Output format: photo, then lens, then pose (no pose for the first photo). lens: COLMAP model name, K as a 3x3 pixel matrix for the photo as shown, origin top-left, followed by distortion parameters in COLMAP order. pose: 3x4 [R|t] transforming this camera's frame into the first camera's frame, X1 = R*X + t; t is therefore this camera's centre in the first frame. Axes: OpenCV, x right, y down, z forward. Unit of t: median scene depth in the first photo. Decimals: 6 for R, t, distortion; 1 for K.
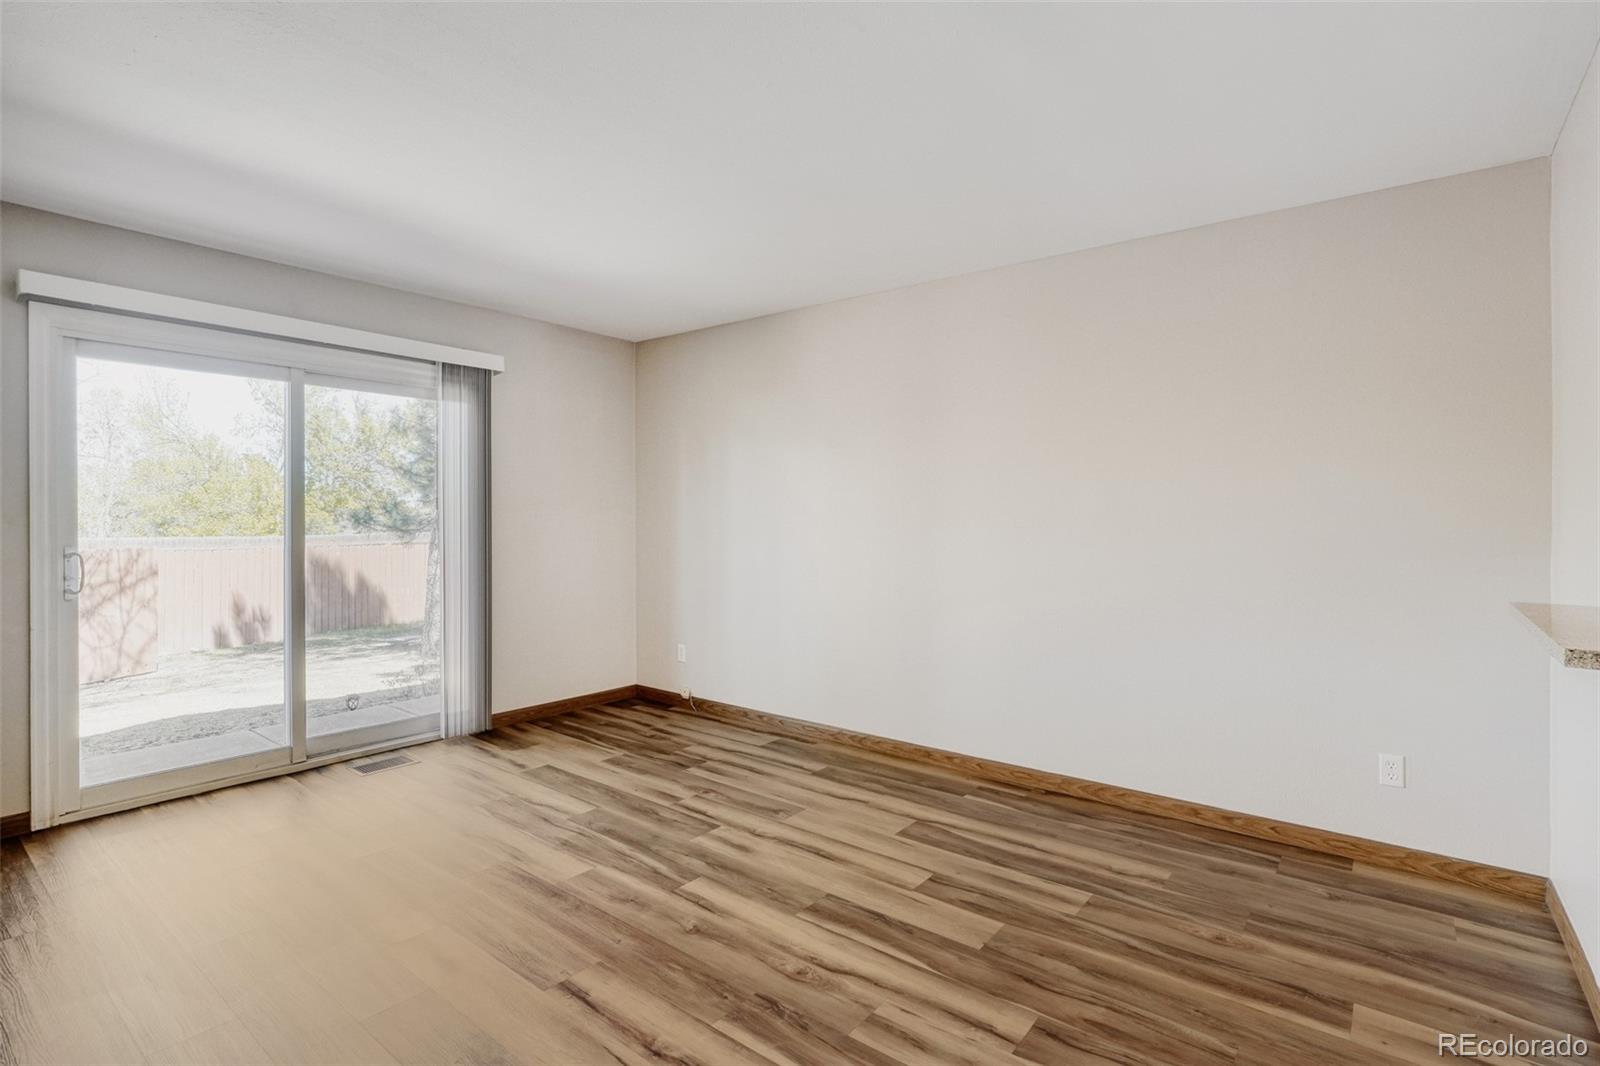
lens RADIAL K [[779.7, 0, 799.2], [0, 779.7, 516.5], [0, 0, 1]] dist [-0.016455, 0.002840]
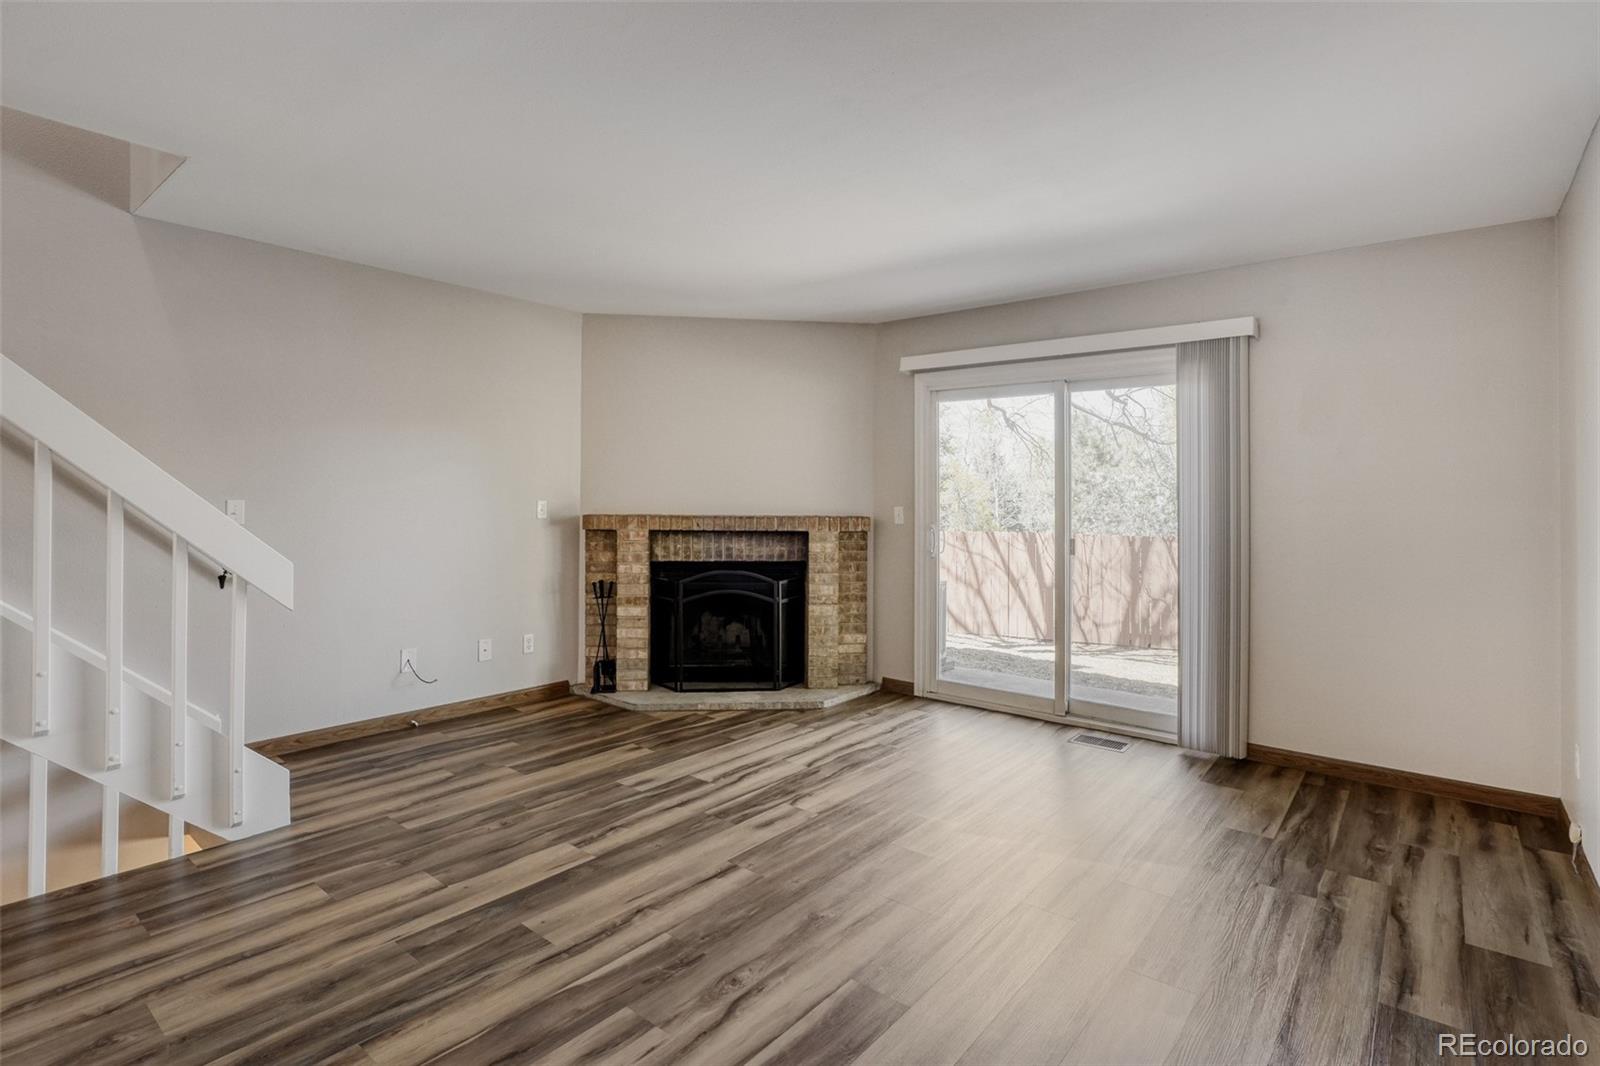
lens RADIAL K [[779.7, 0, 798.5], [0, 779.7, 514.4], [0, 0, 1]] dist [-0.016455, 0.002840]
pose [[-0.020462, 0.014609, -0.999684, 0.660989], [-0.011746, 0.999821, 0.014852, -0.001118], [0.999722, 0.012046, -0.020286, 0.762236]]
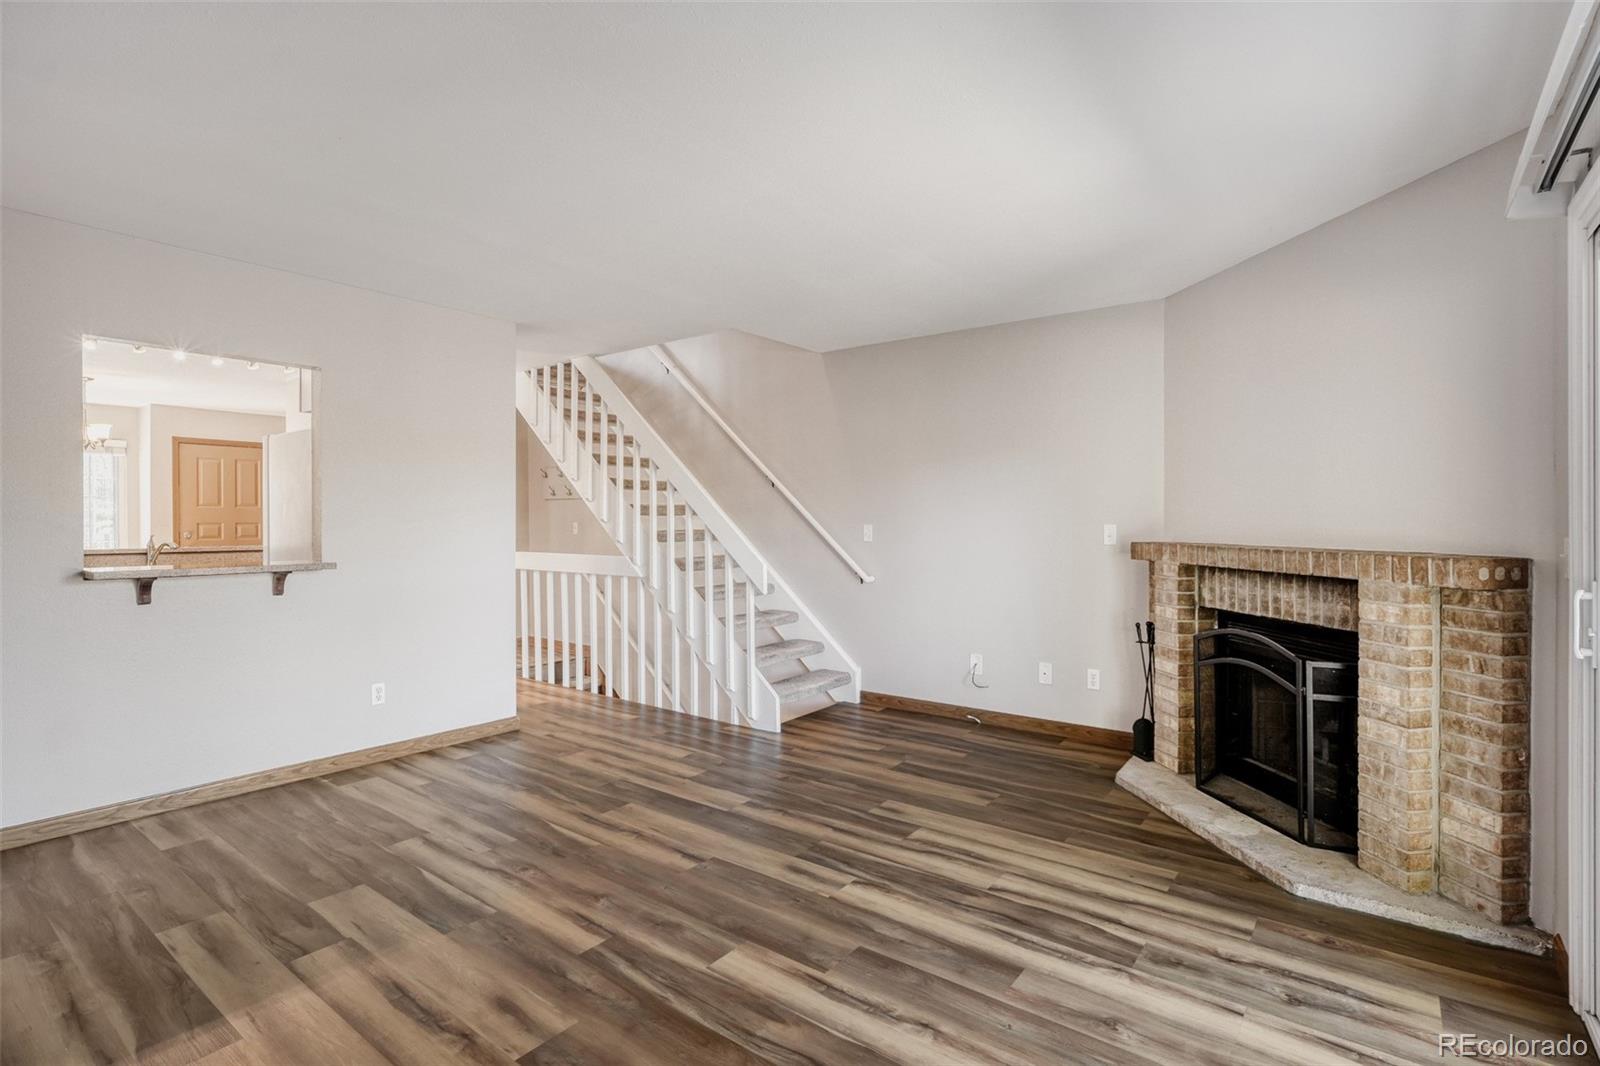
lens RADIAL K [[779.7, 0, 805.9], [0, 779.7, 530.3], [0, 0, 1]] dist [-0.016455, 0.002840]
pose [[-0.999802, -0.007670, -0.018371, -0.311462], [-0.007944, 0.999857, 0.014920, -0.007095], [0.018254, 0.015063, -0.999720, 1.617714]]
